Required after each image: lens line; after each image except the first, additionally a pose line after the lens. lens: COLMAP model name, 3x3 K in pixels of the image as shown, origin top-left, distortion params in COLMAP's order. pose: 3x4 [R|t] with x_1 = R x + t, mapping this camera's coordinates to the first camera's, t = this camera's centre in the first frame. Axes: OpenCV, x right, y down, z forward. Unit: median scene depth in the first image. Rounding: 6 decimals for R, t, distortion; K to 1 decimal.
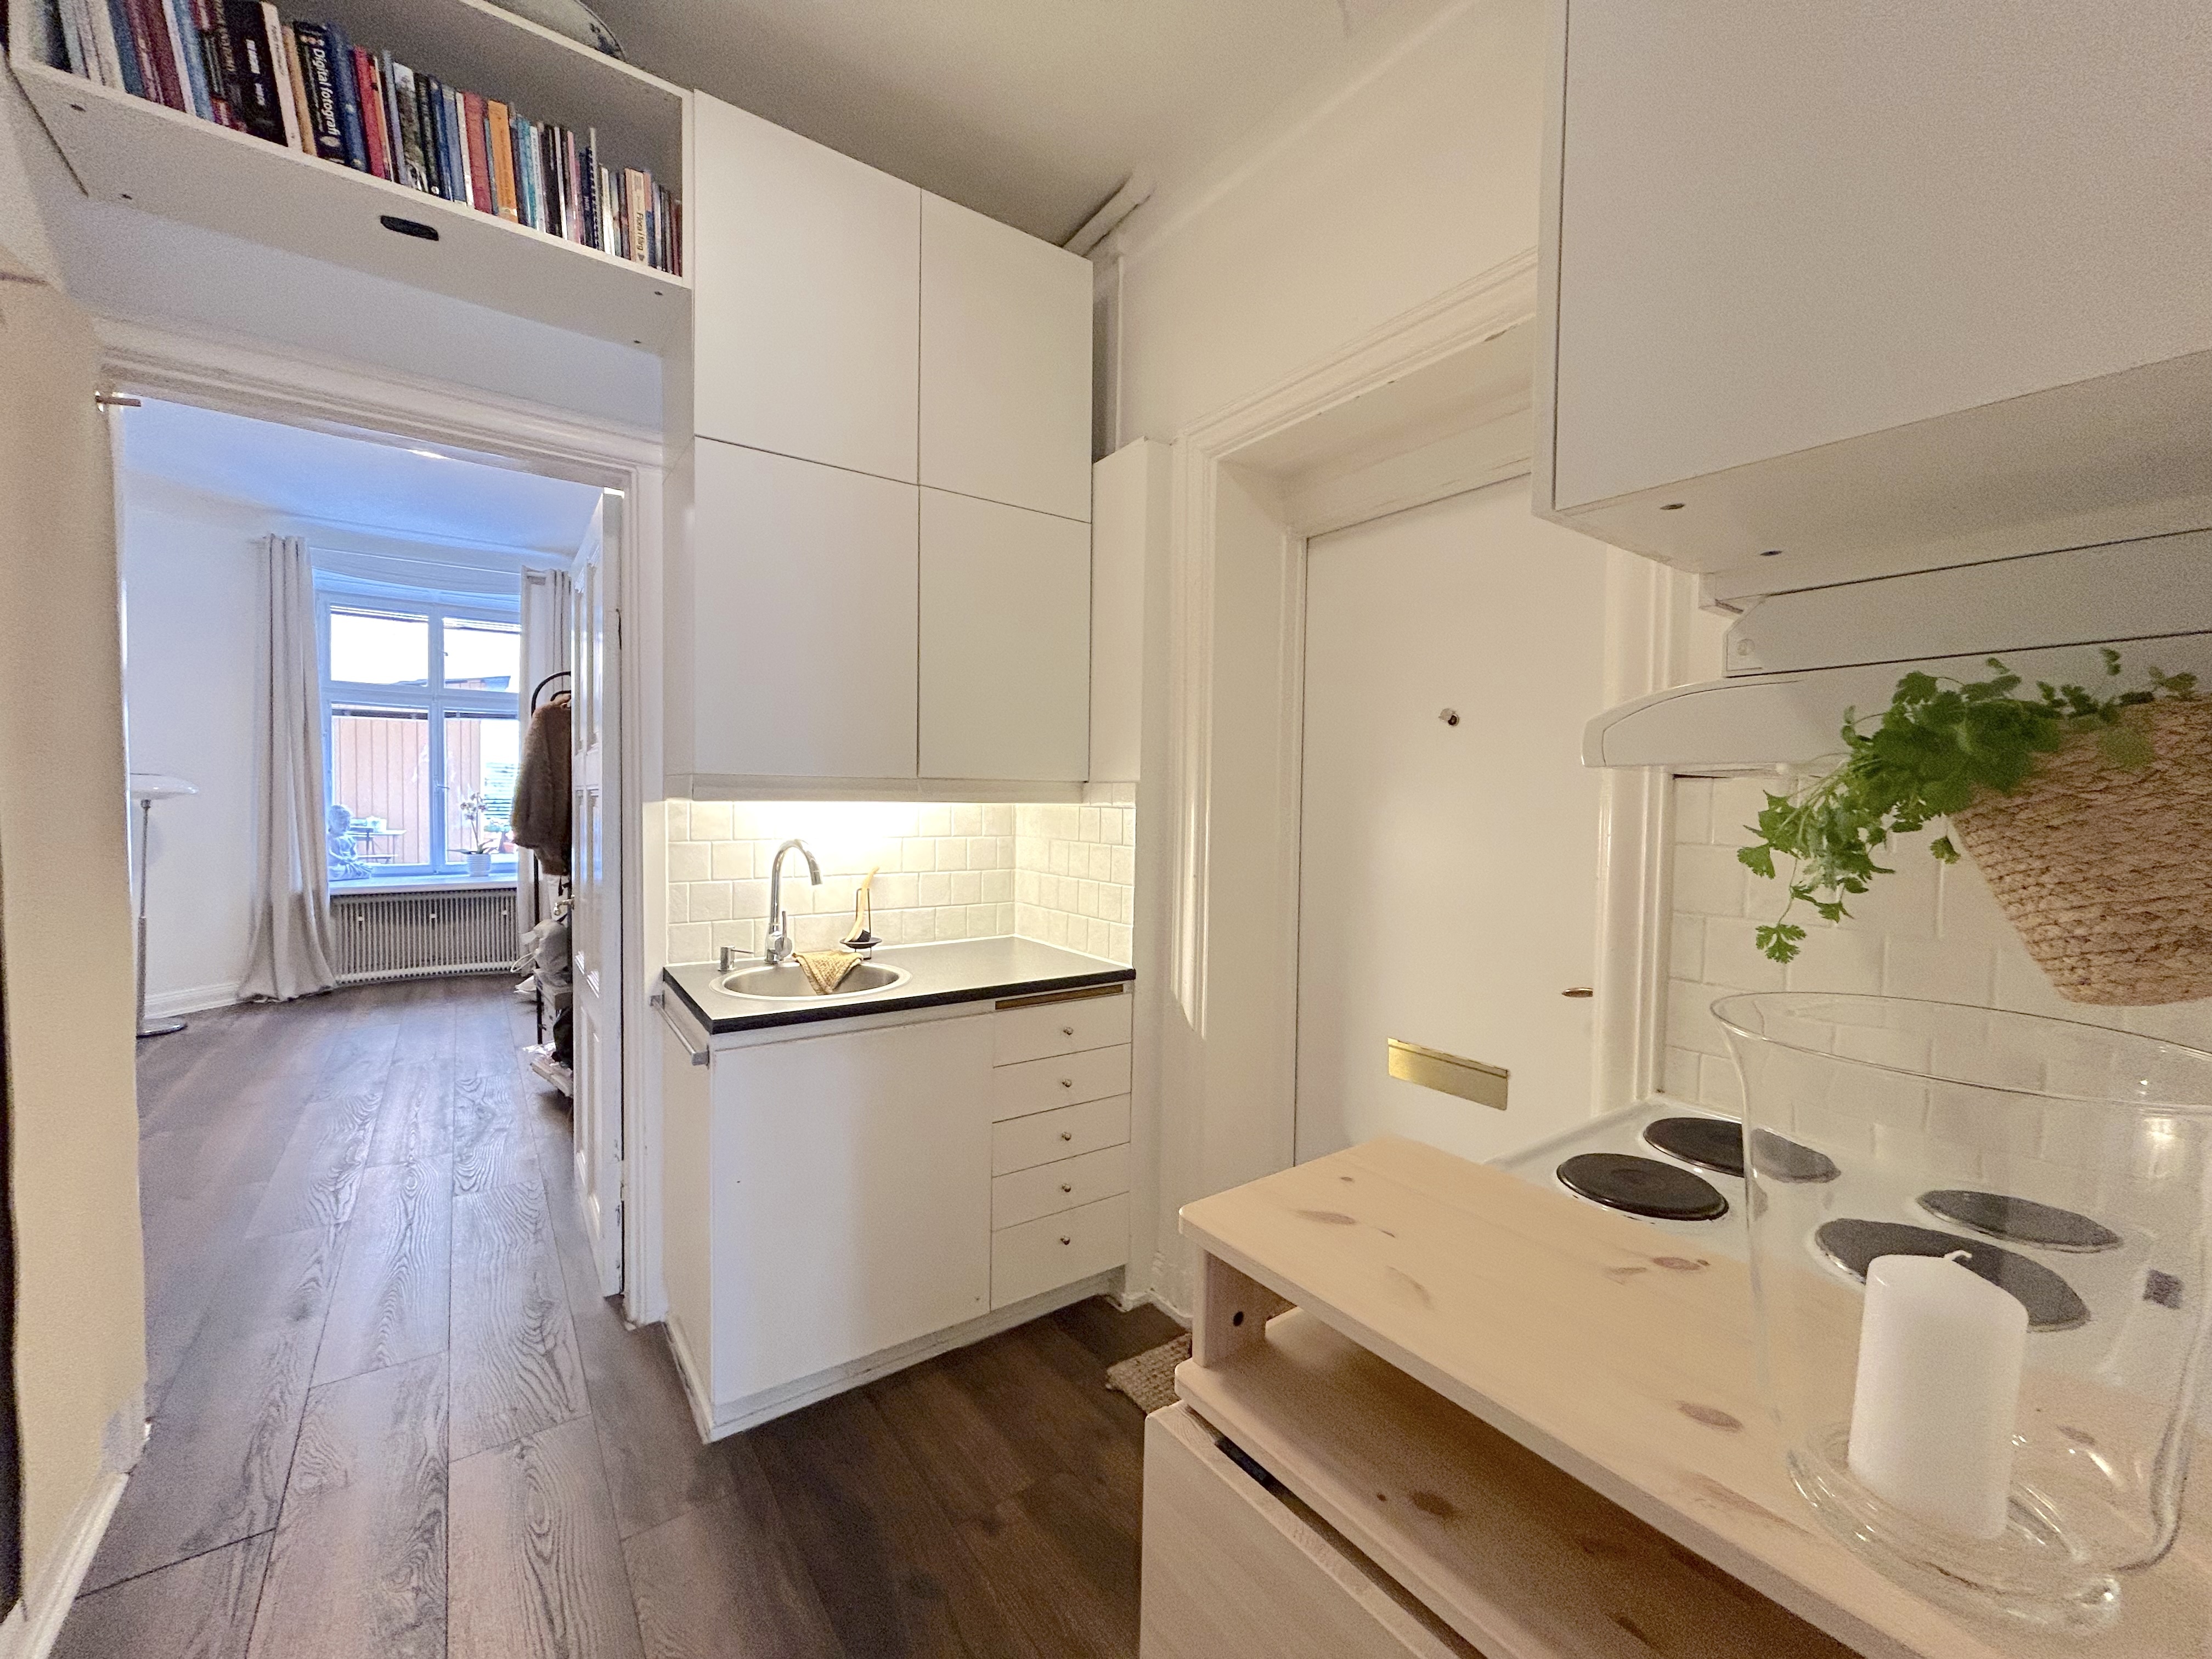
lens RADIAL K [[892.4, 0, 1096.1], [0, 892.4, 825.6], [0, 0, 1]] dist [0.002118, 0.000398]
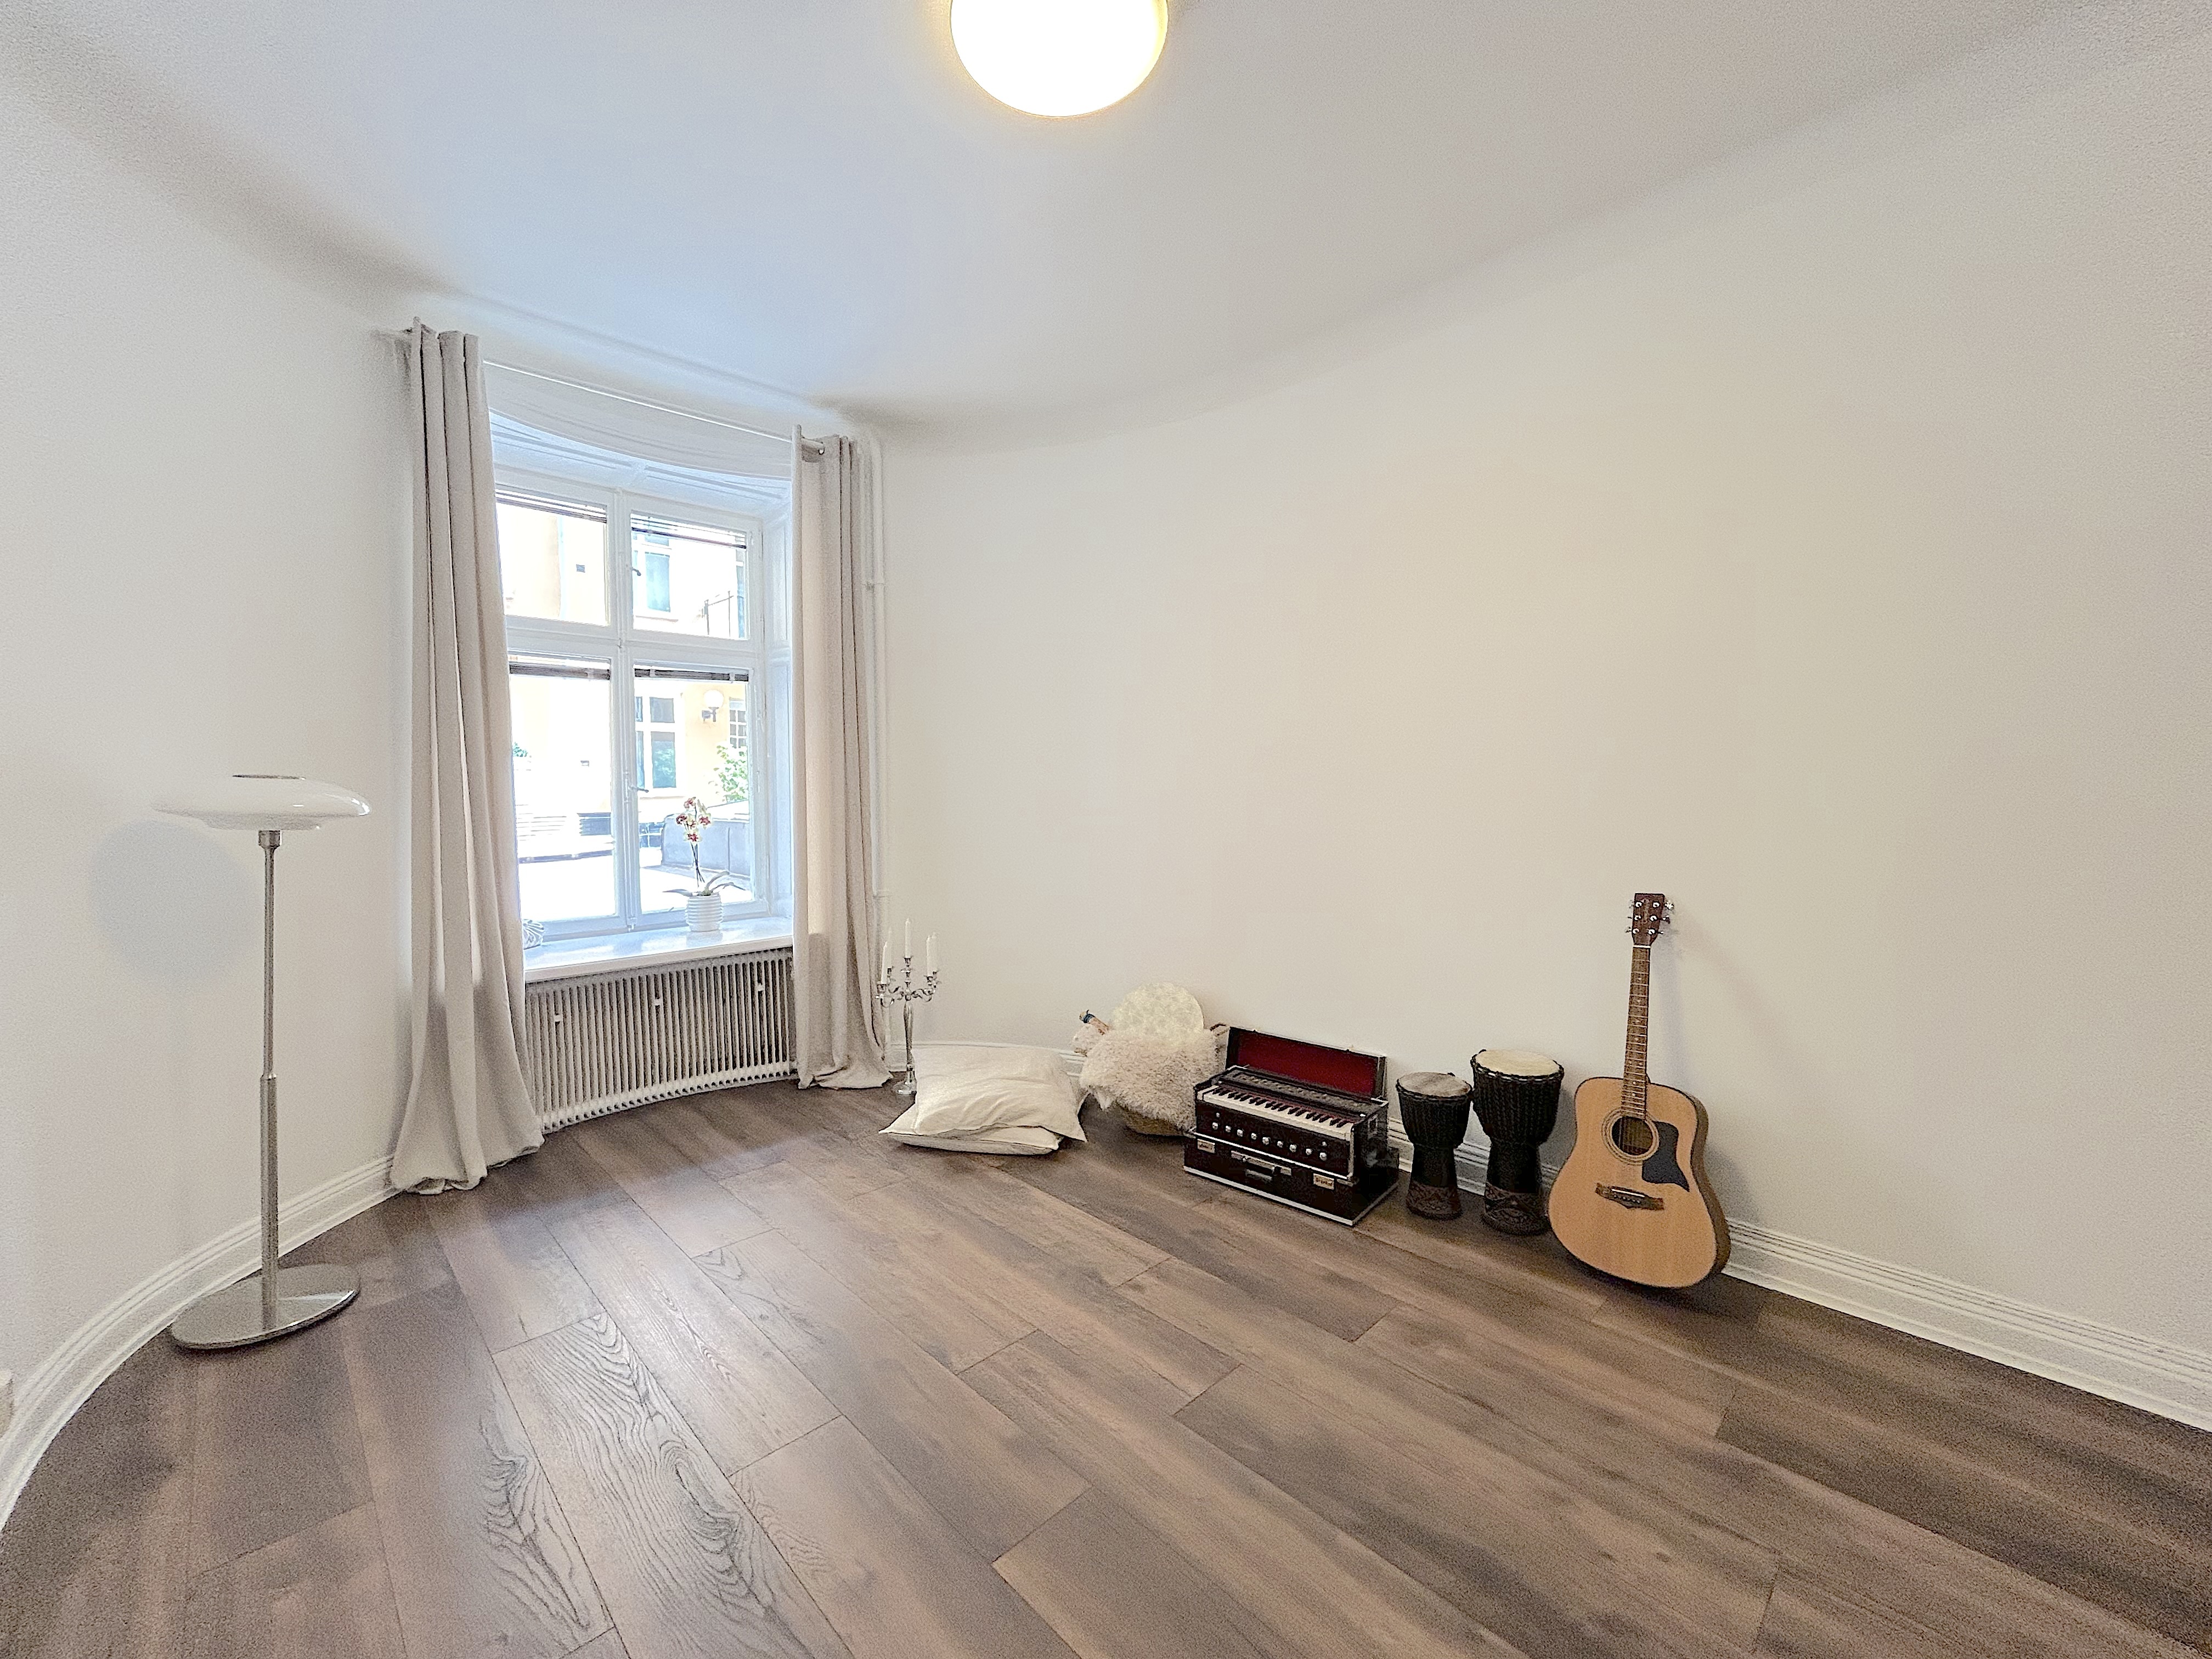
lens RADIAL K [[886.2, 0, 1106.0], [0, 886.2, 829.5], [0, 0, 1]] dist [-0.000752, 0.000177]
pose [[0.987338, -0.024006, 0.156801, -1.230627], [0.020523, 0.999506, 0.023796, -0.056067], [-0.157295, -0.020277, 0.987344, 0.824513]]
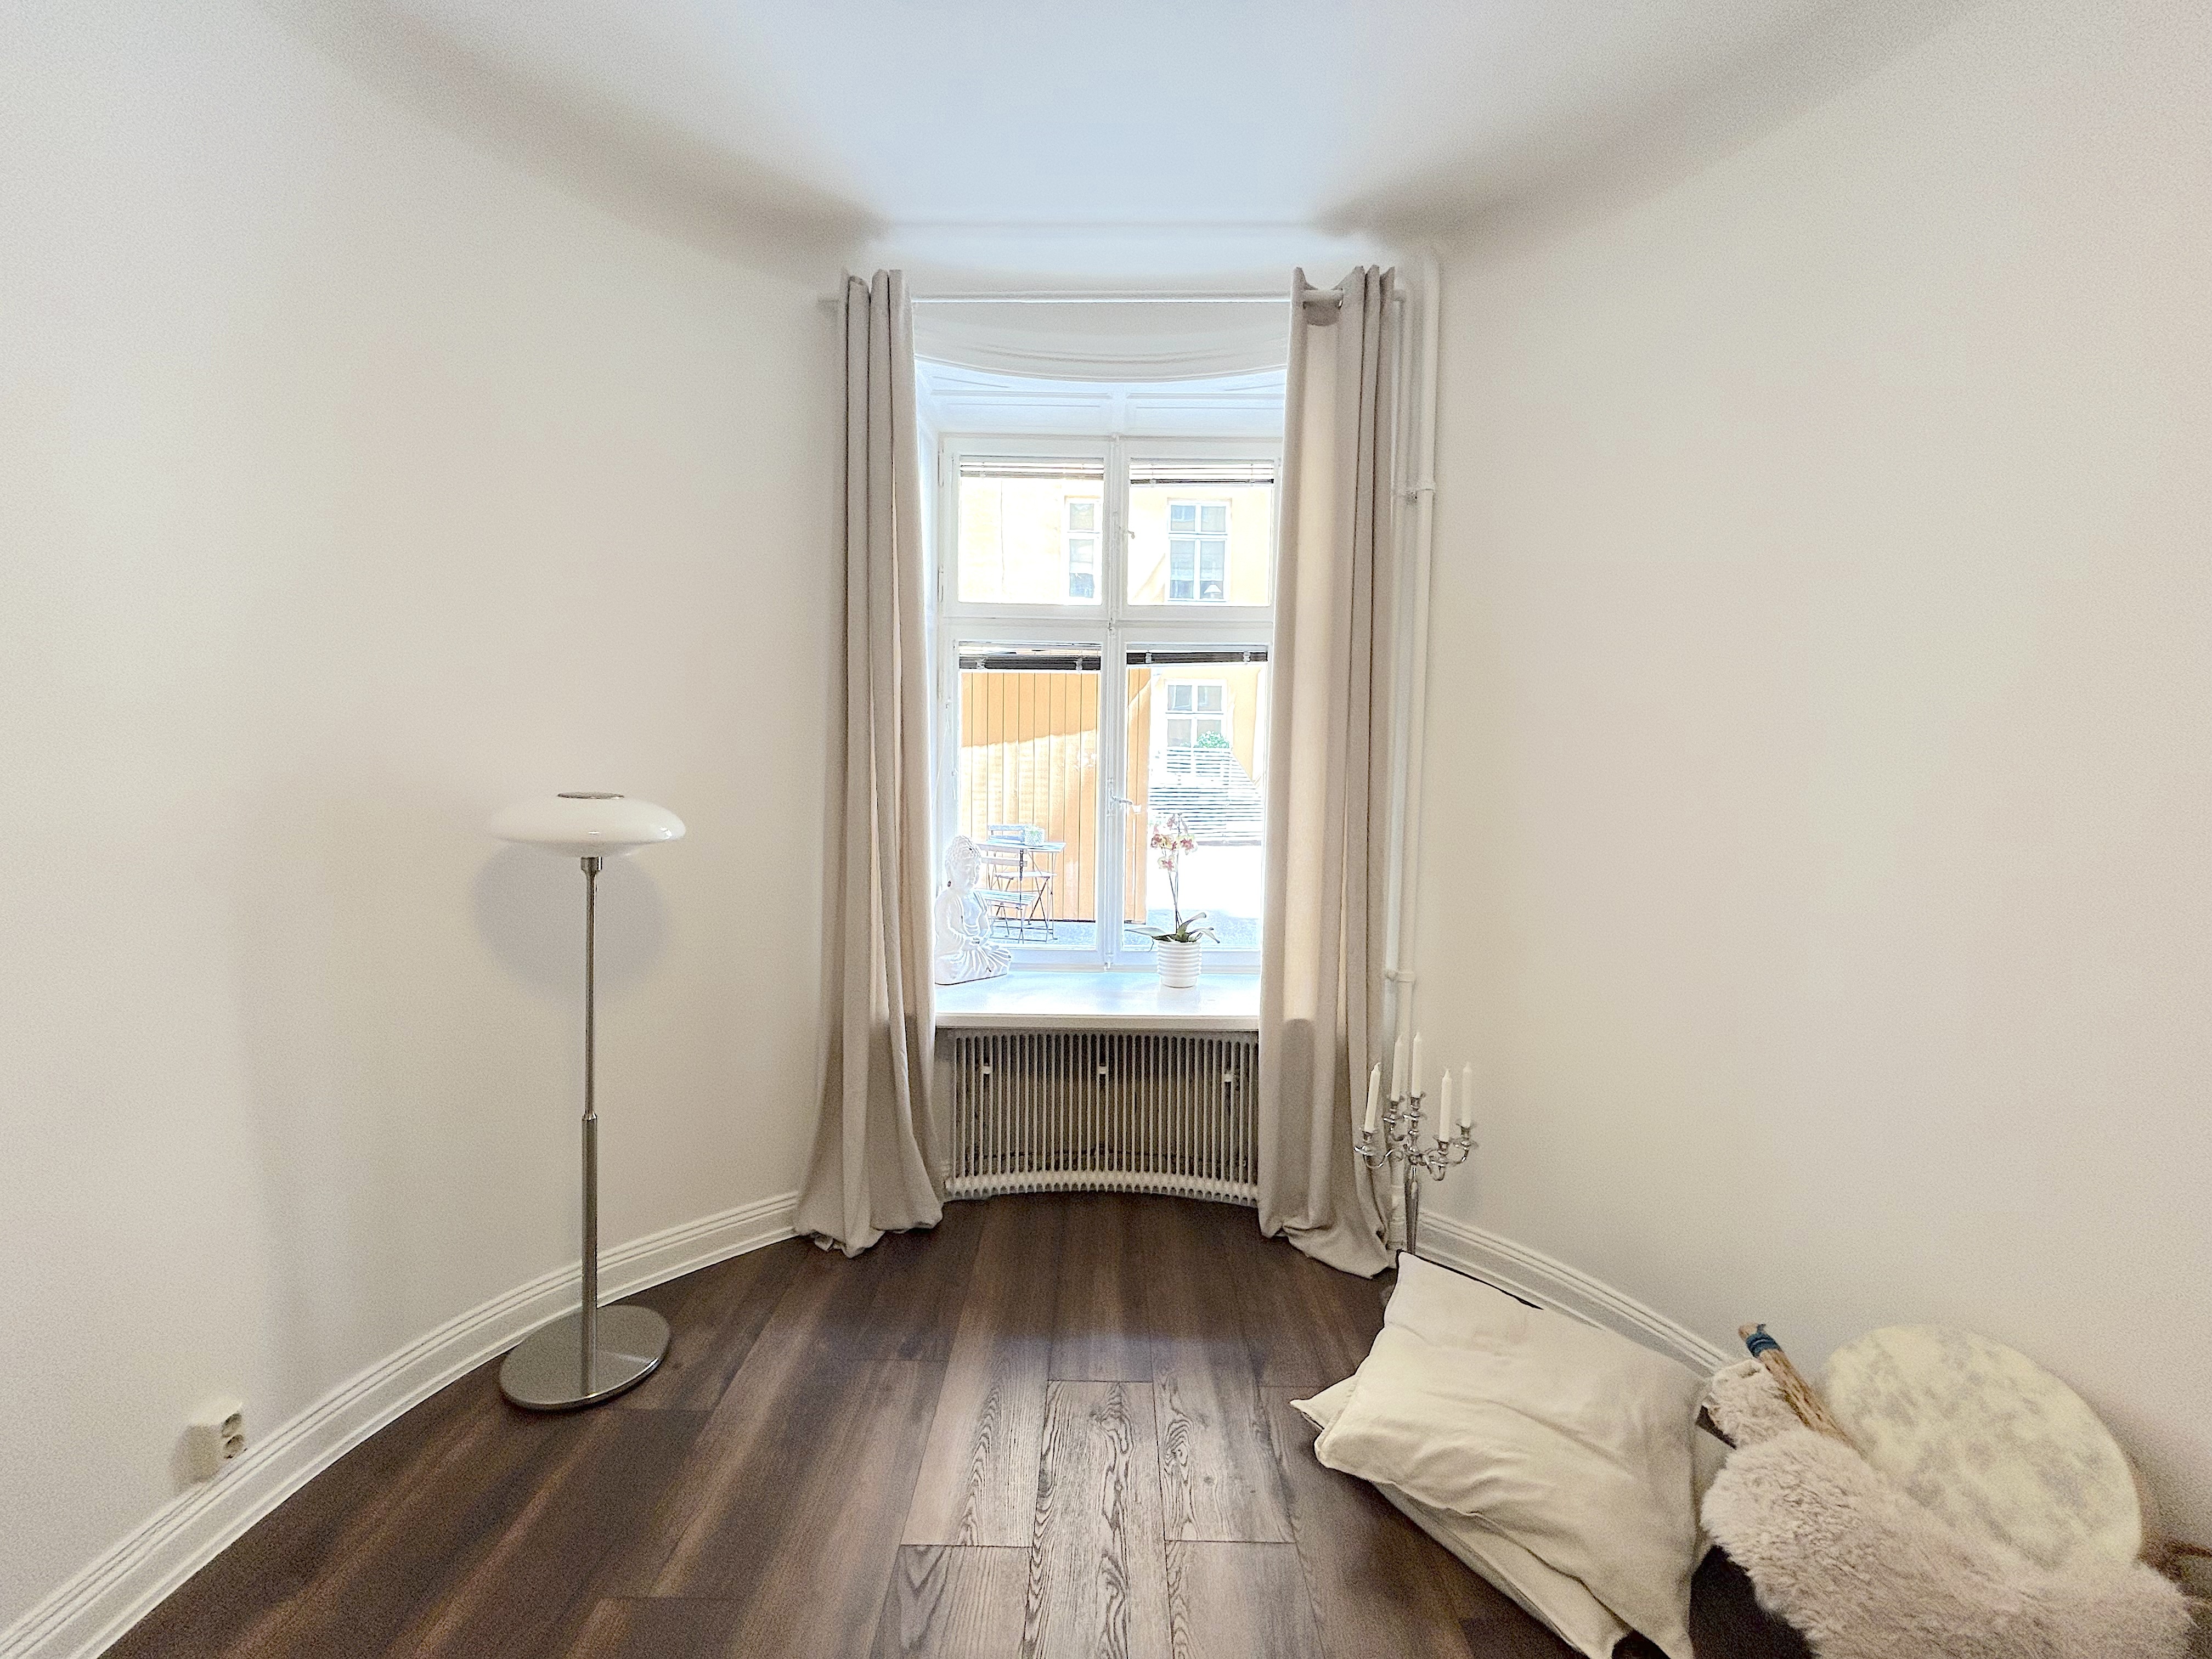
lens RADIAL K [[897.9, 0, 1102.7], [0, 897.9, 818.2], [0, 0, 1]] dist [0.000943, 0.000357]
pose [[0.809648, 0.035553, -0.585838, -1.064002], [-0.022151, 0.999303, 0.030031, -0.116397], [0.586497, -0.011337, 0.809872, 1.401894]]
